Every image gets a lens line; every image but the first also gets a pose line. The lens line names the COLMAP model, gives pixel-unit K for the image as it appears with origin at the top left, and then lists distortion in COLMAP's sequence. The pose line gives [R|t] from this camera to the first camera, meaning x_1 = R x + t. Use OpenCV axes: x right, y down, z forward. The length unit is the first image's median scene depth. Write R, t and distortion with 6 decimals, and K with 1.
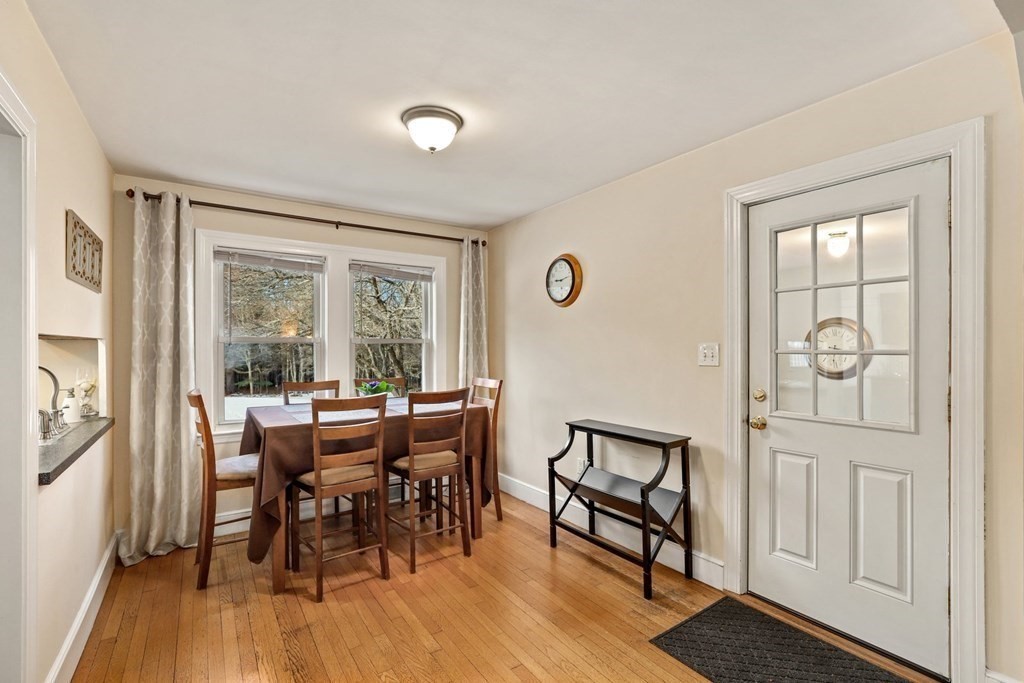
lens RADIAL K [[476.8, 0, 515.8], [0, 476.8, 344.9], [0, 0, 1]] dist [-0.004278, 0.000894]
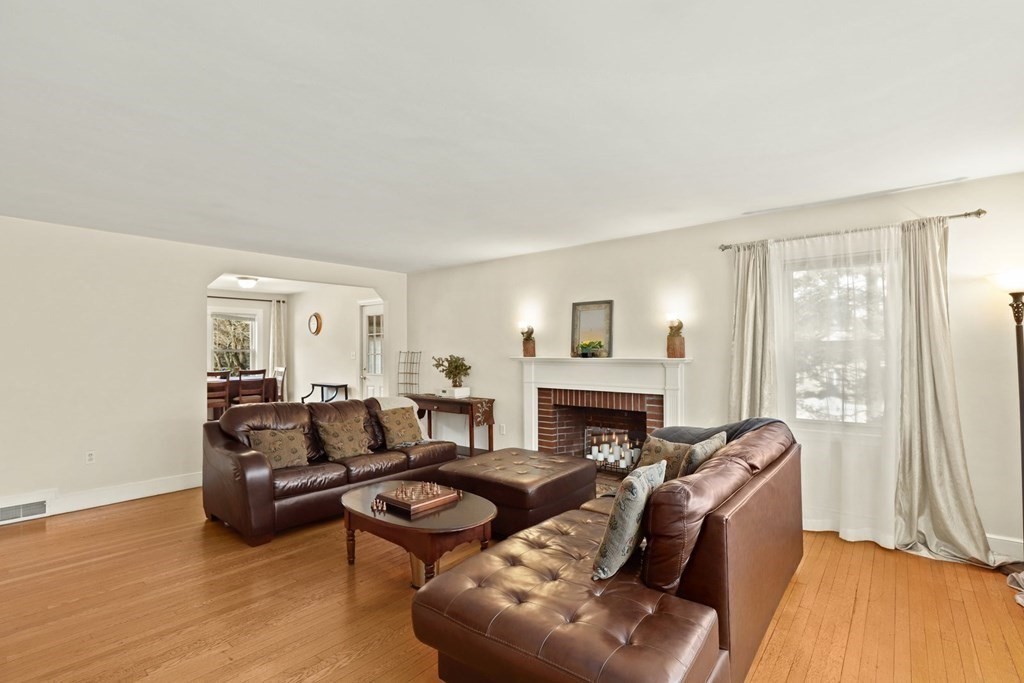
lens RADIAL K [[476.8, 0, 508.6], [0, 476.8, 347.4], [0, 0, 1]] dist [-0.004278, 0.000894]
pose [[0.966480, -0.005446, 0.256682, 0.421769], [0.005877, 0.999982, -0.000914, -0.014634], [-0.256673, 0.002392, 0.966495, -1.503243]]
